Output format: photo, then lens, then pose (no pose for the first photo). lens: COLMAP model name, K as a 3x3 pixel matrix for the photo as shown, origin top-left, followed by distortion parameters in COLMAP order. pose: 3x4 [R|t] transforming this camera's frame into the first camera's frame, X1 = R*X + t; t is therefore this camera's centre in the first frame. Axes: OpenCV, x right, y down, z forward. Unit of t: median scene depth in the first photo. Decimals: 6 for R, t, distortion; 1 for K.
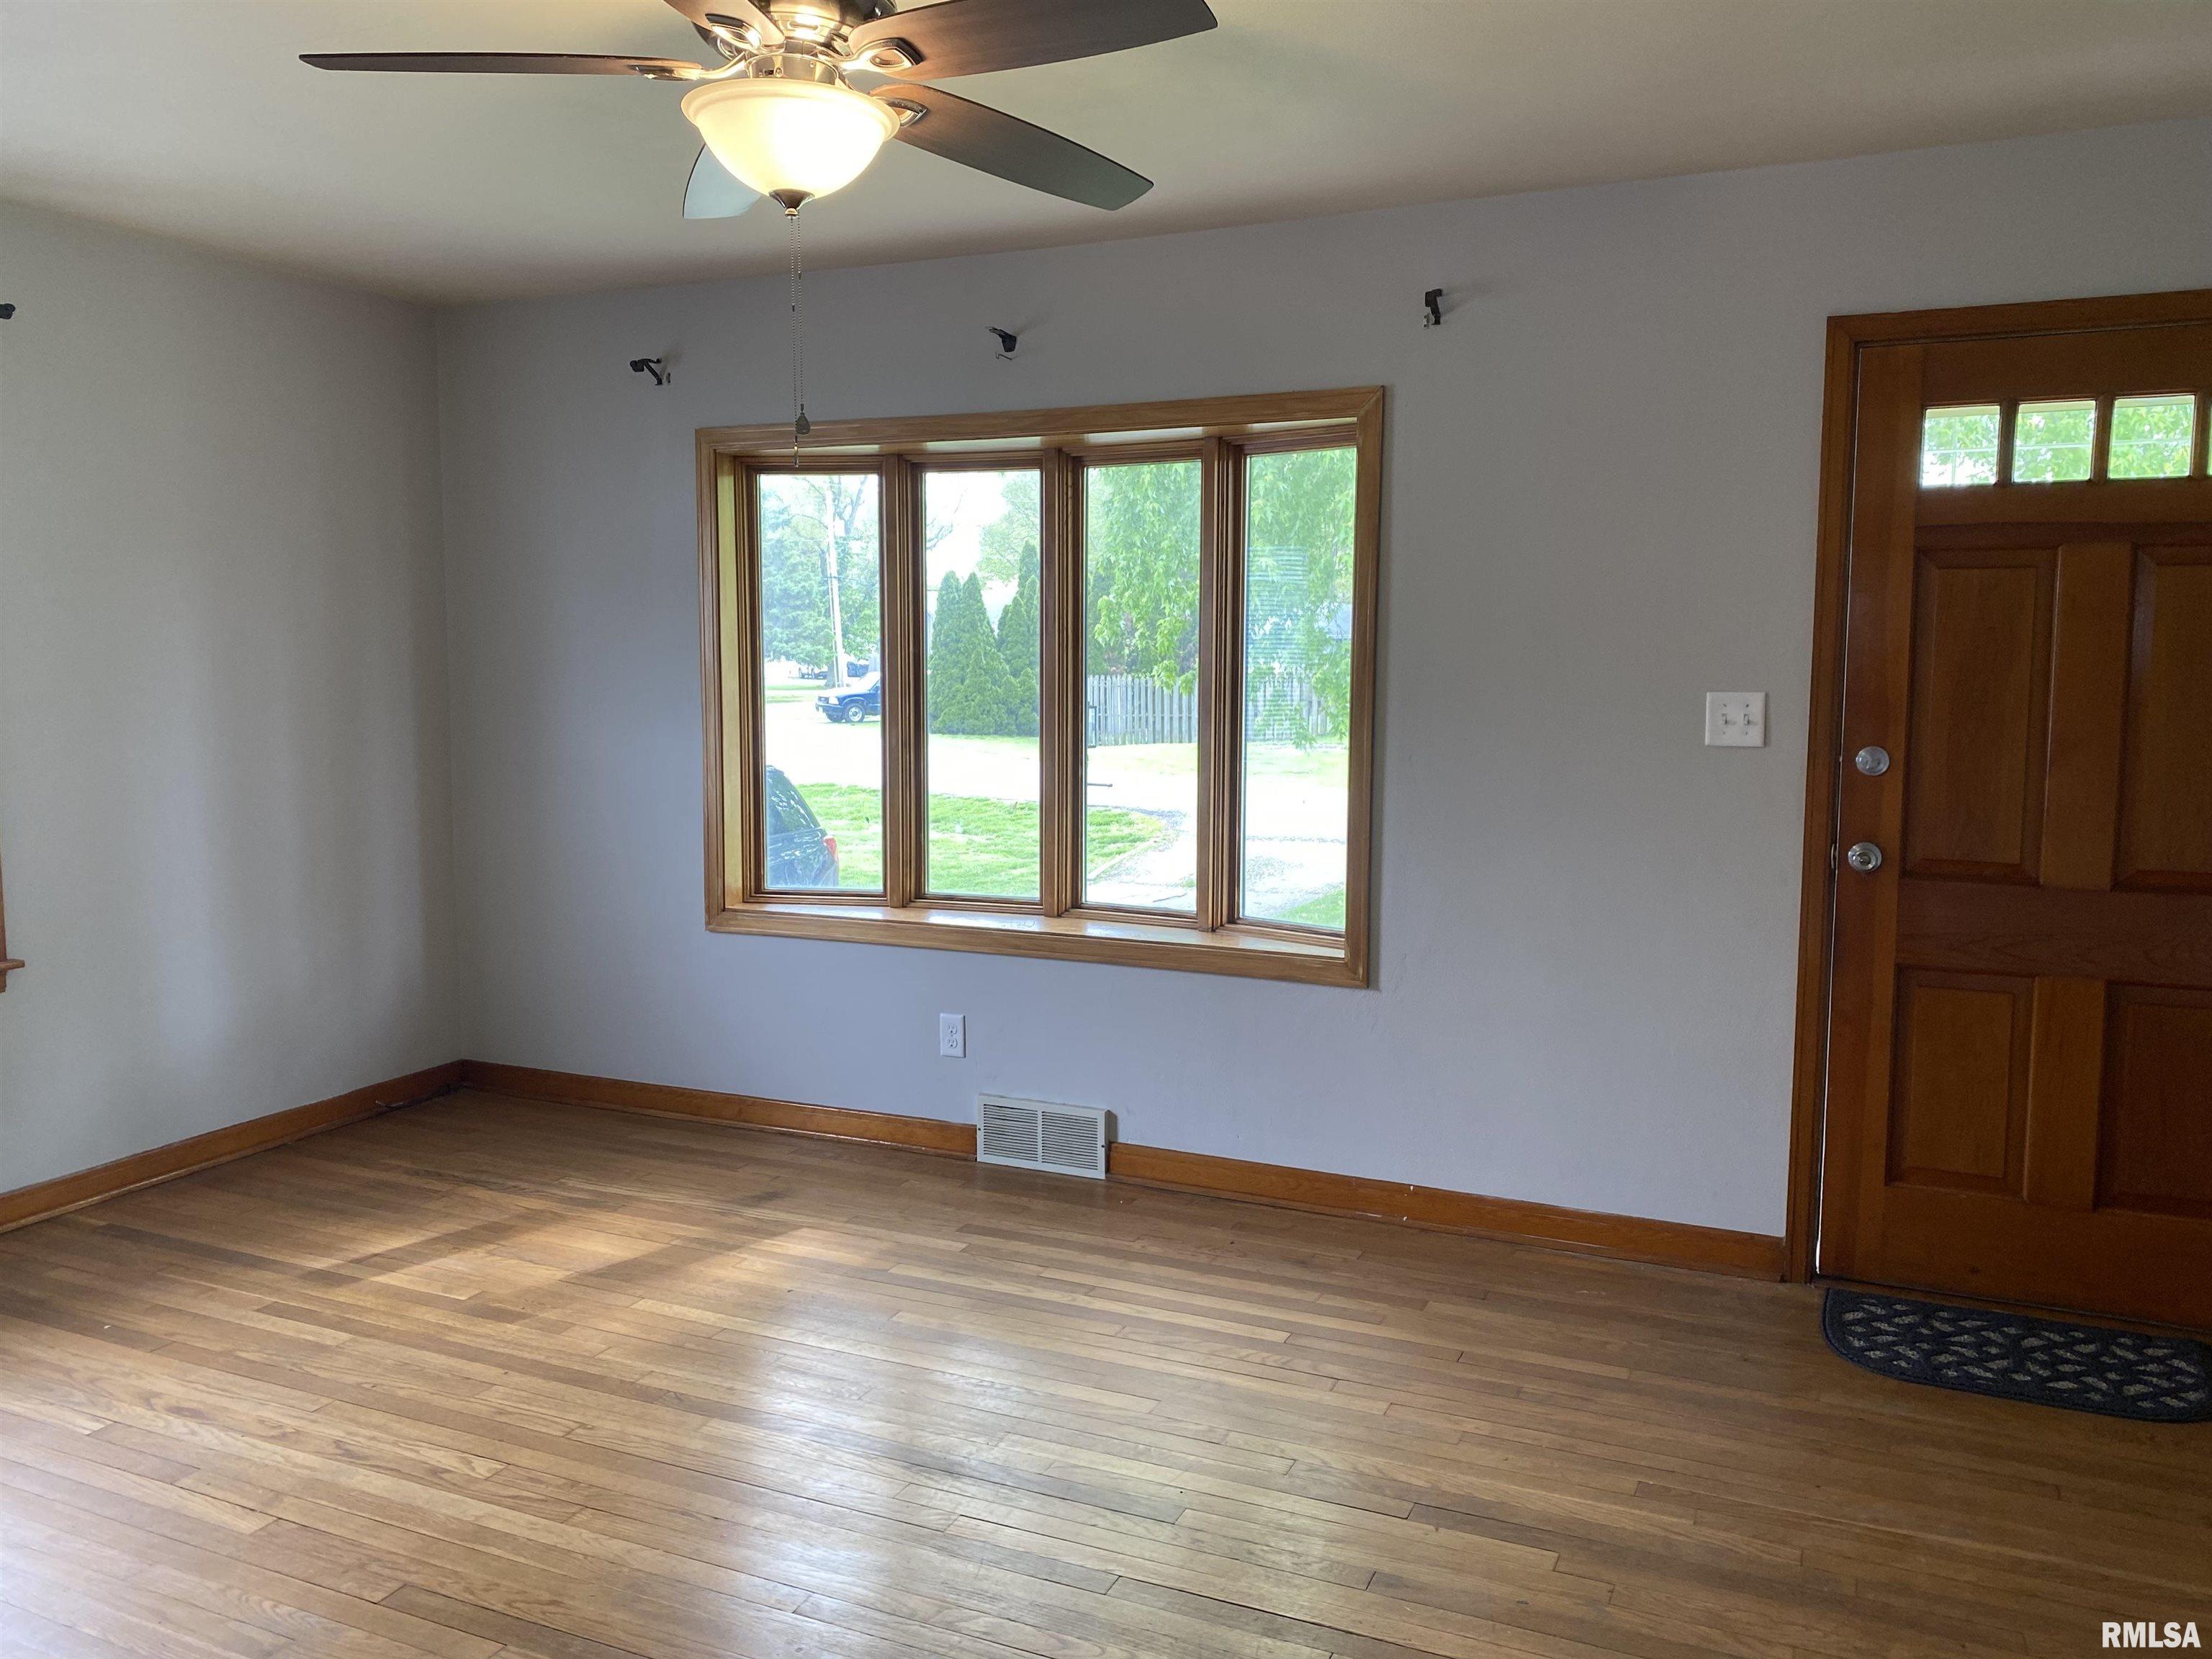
lens RADIAL K [[1687.4, 0, 1091.0], [0, 1687.4, 832.6], [0, 0, 1]] dist [-0.010786, 0.009539]
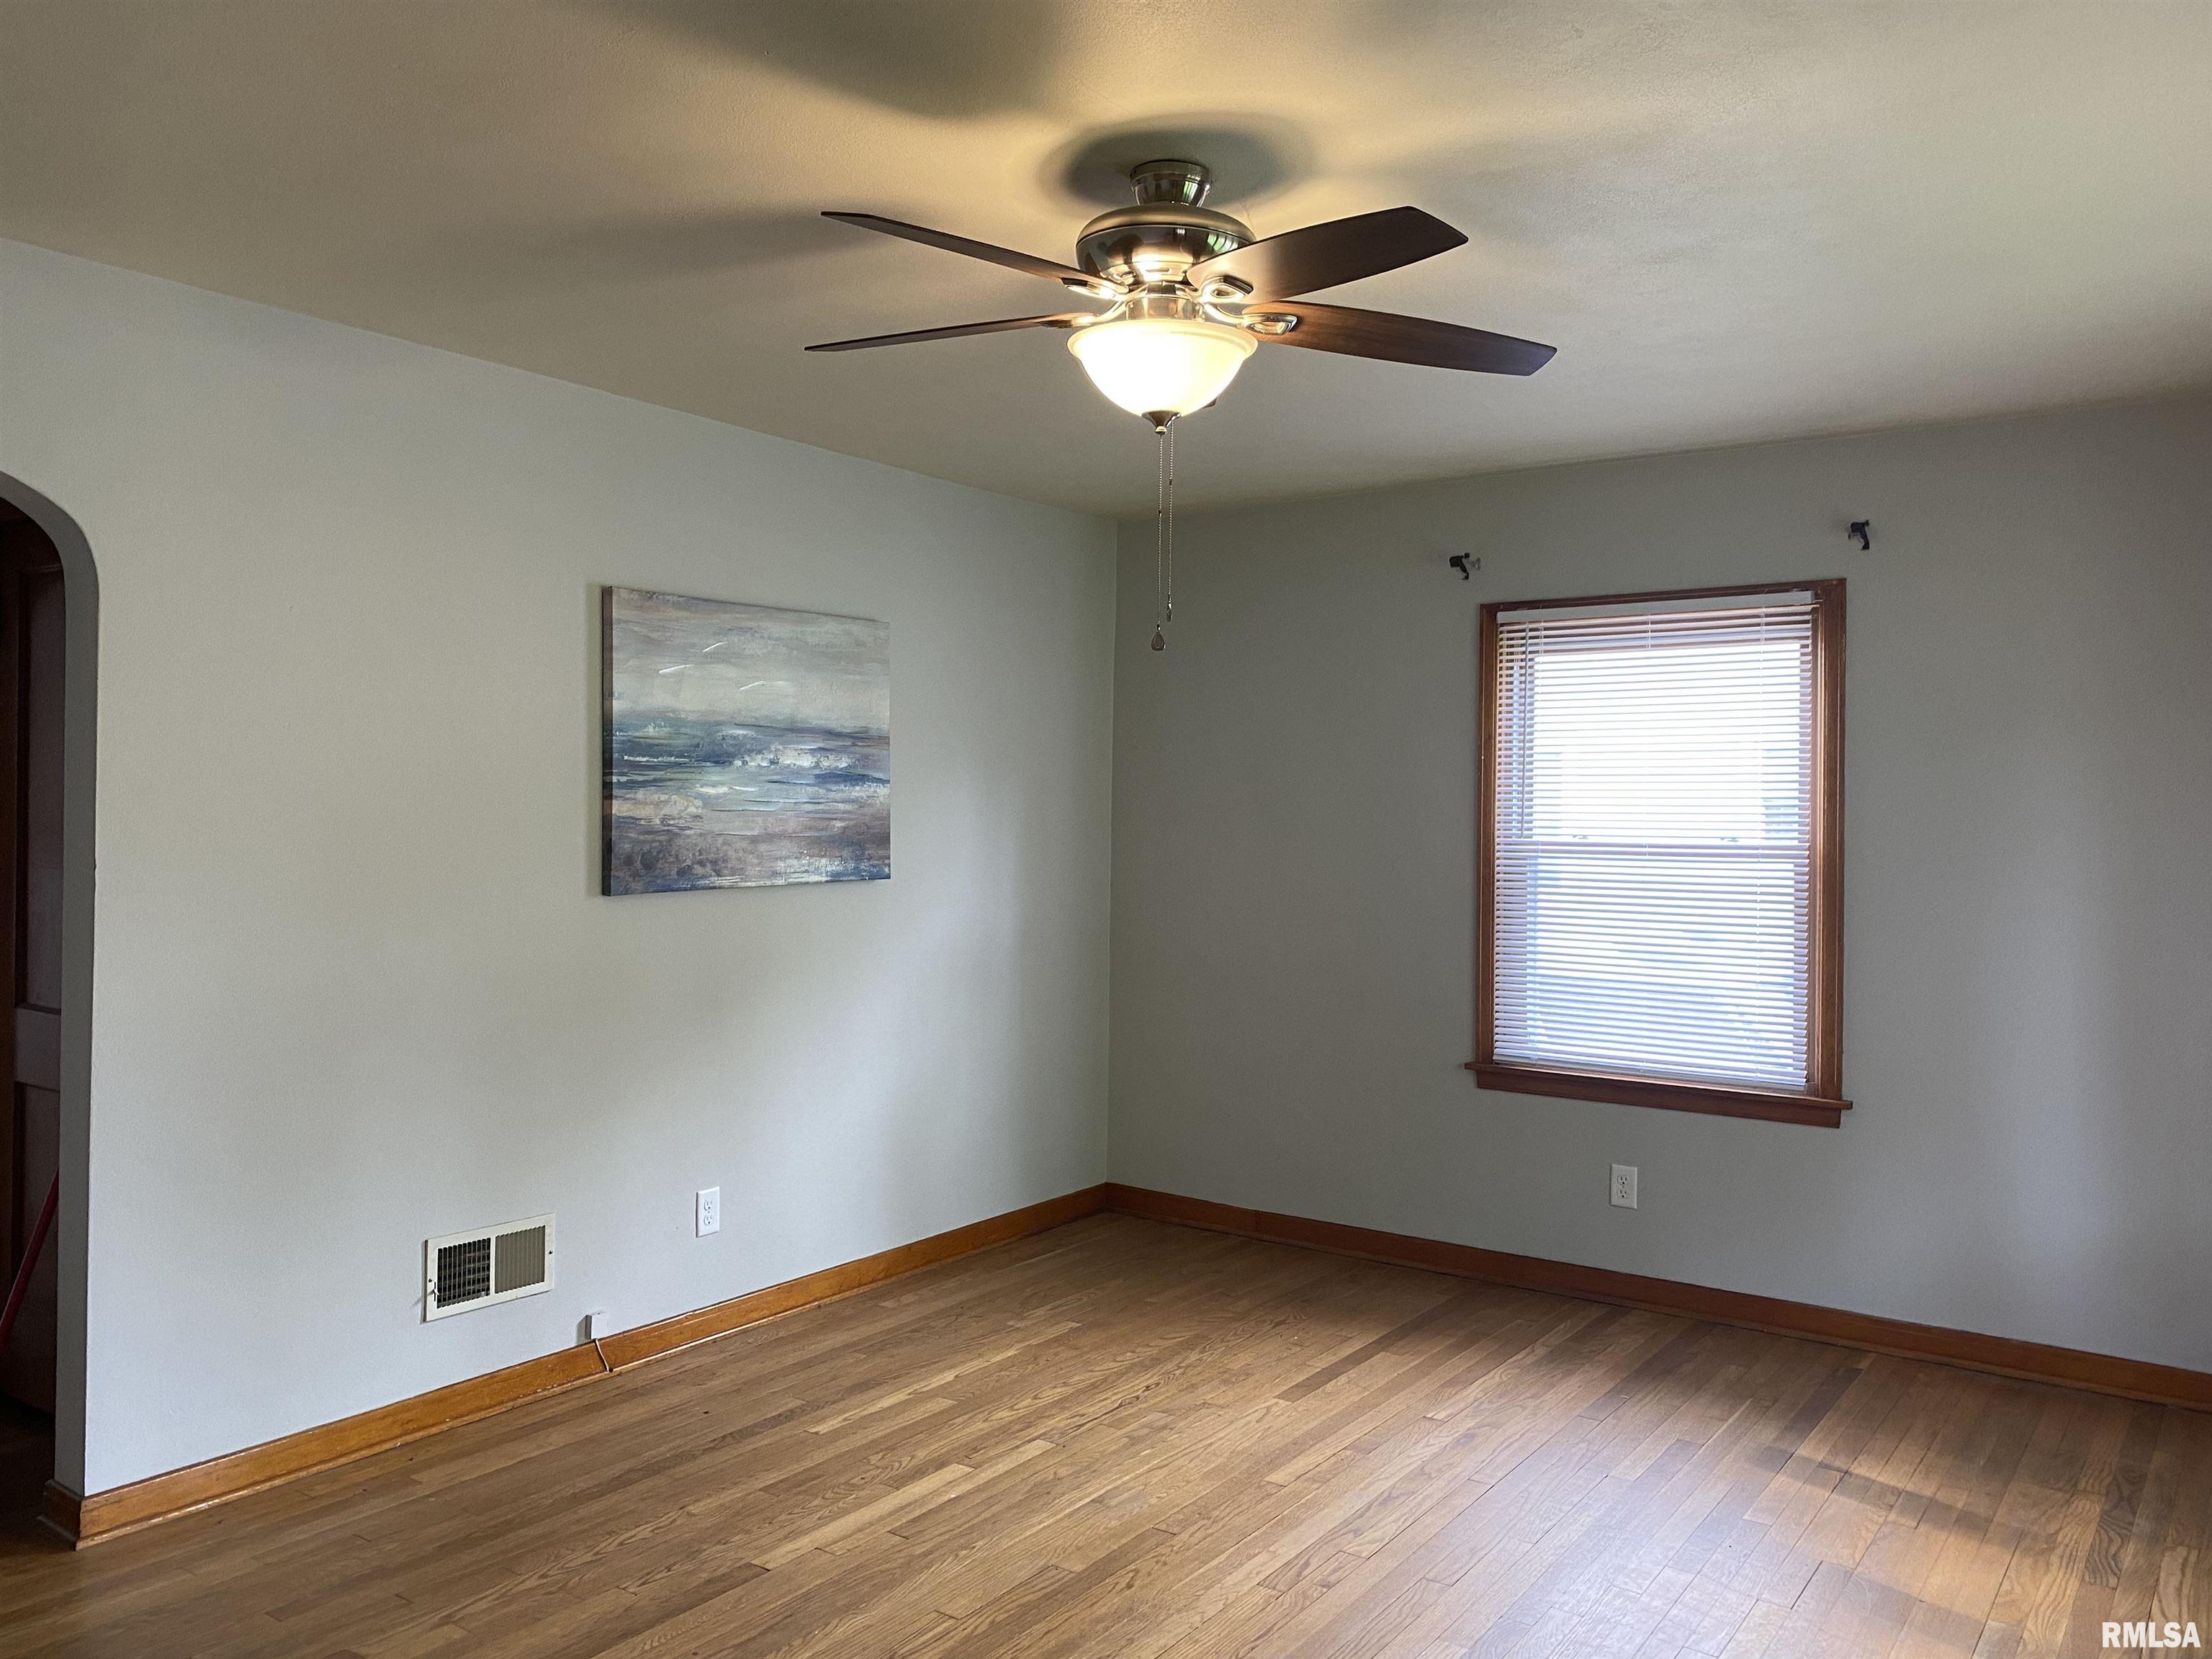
lens RADIAL K [[1687.4, 0, 1085.6], [0, 1687.4, 821.4], [0, 0, 1]] dist [-0.010786, 0.009539]
pose [[-0.185719, 0.008023, -0.982570, 0.543913], [-0.124386, 0.991730, 0.031608, -0.079905], [0.974698, 0.128088, -0.183185, 0.687609]]
